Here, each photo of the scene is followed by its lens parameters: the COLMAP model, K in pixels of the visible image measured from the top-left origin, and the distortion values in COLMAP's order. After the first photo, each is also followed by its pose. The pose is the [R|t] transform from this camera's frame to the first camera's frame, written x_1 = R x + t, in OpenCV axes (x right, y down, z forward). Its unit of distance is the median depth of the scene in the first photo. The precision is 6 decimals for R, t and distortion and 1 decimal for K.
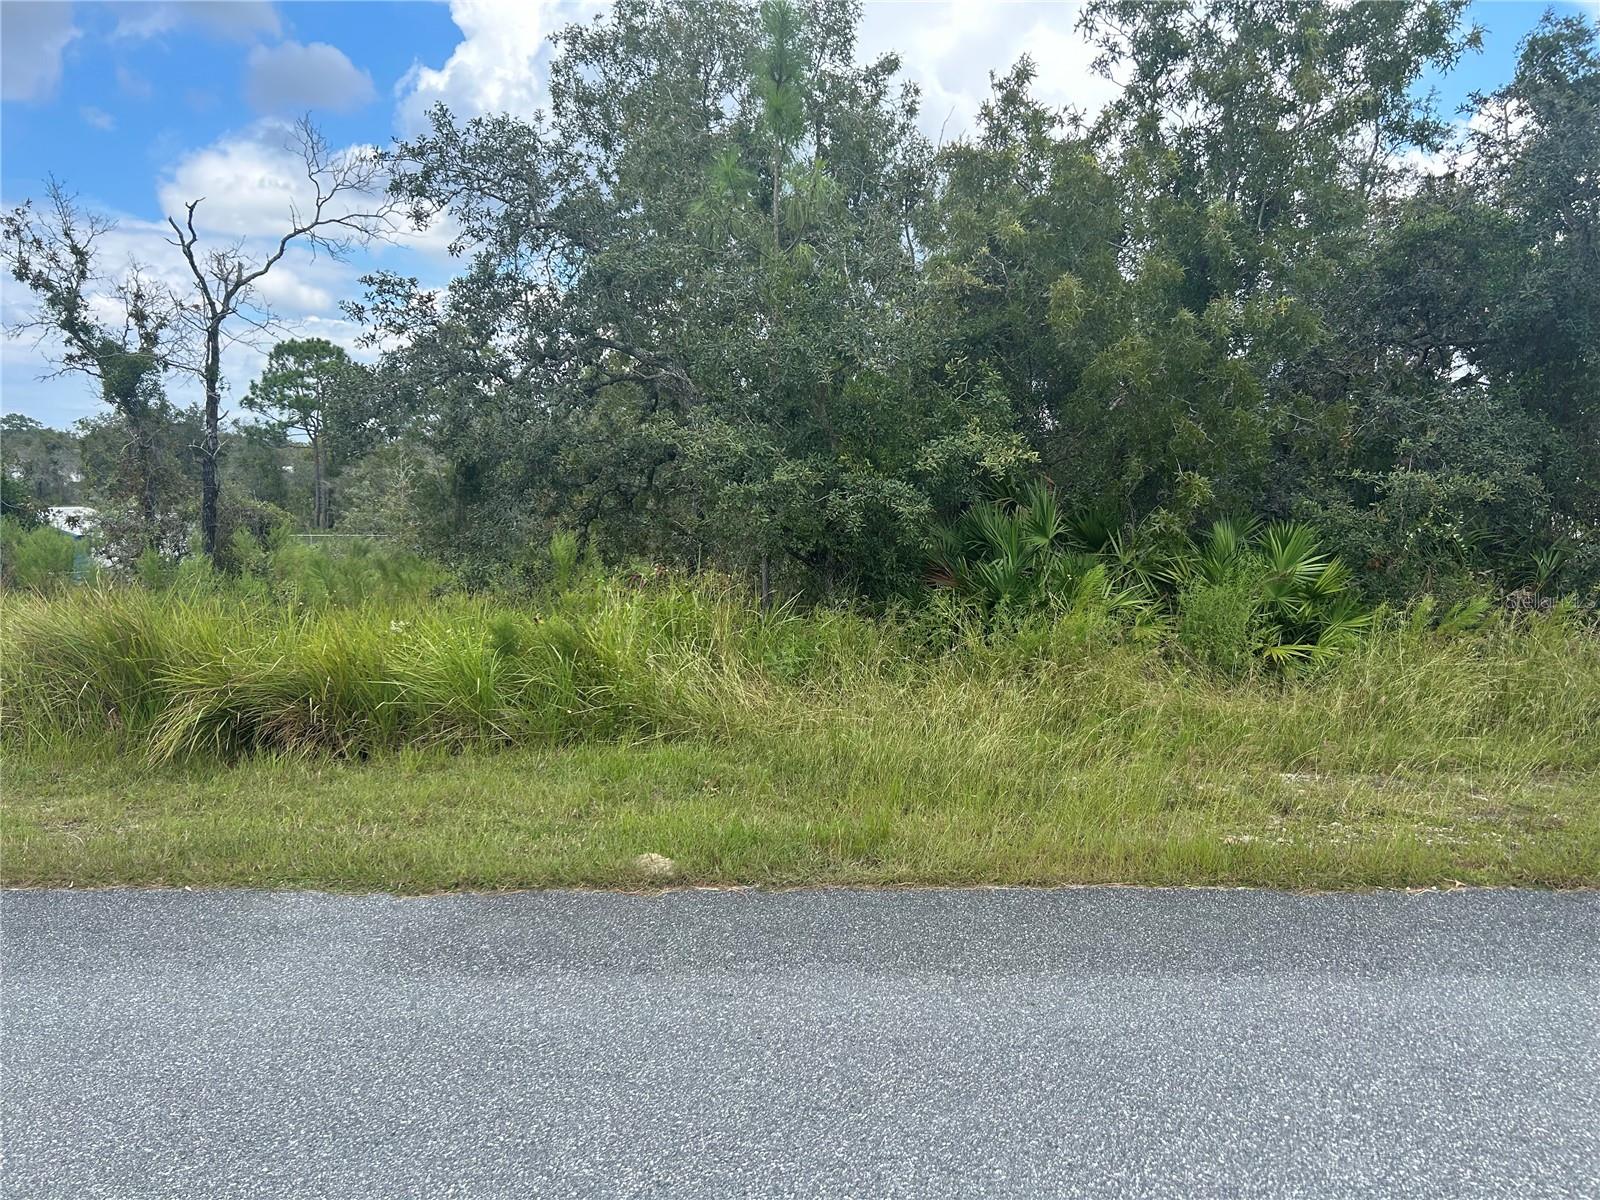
lens RADIAL K [[1205.7, 0, 788.9], [0, 1205.7, 592.8], [0, 0, 1]] dist [0.050602, 0.003872]
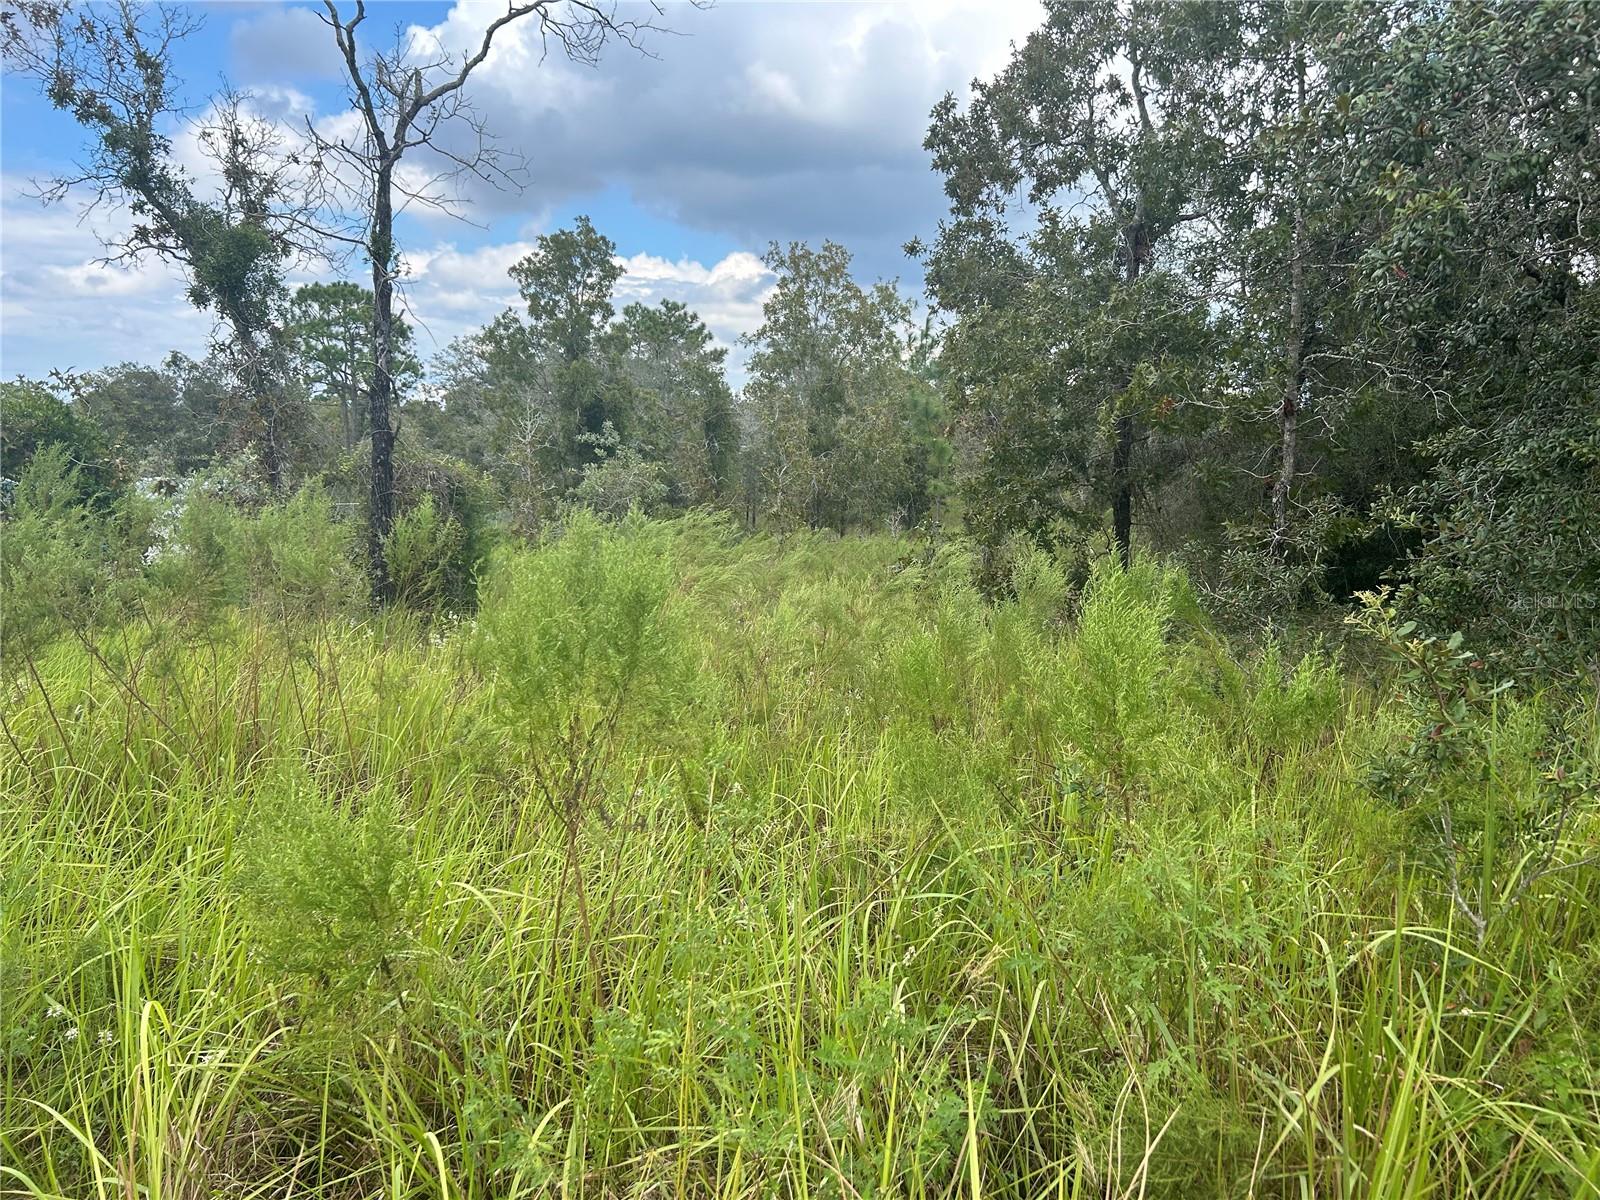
lens RADIAL K [[1205.7, 0, 811.8], [0, 1205.7, 603.4], [0, 0, 1]] dist [0.050602, 0.003872]
pose [[0.999500, -0.014594, 0.028049, -0.254866], [0.013557, 0.999230, 0.036811, -0.015927], [-0.028565, -0.036412, 0.998929, 0.338990]]
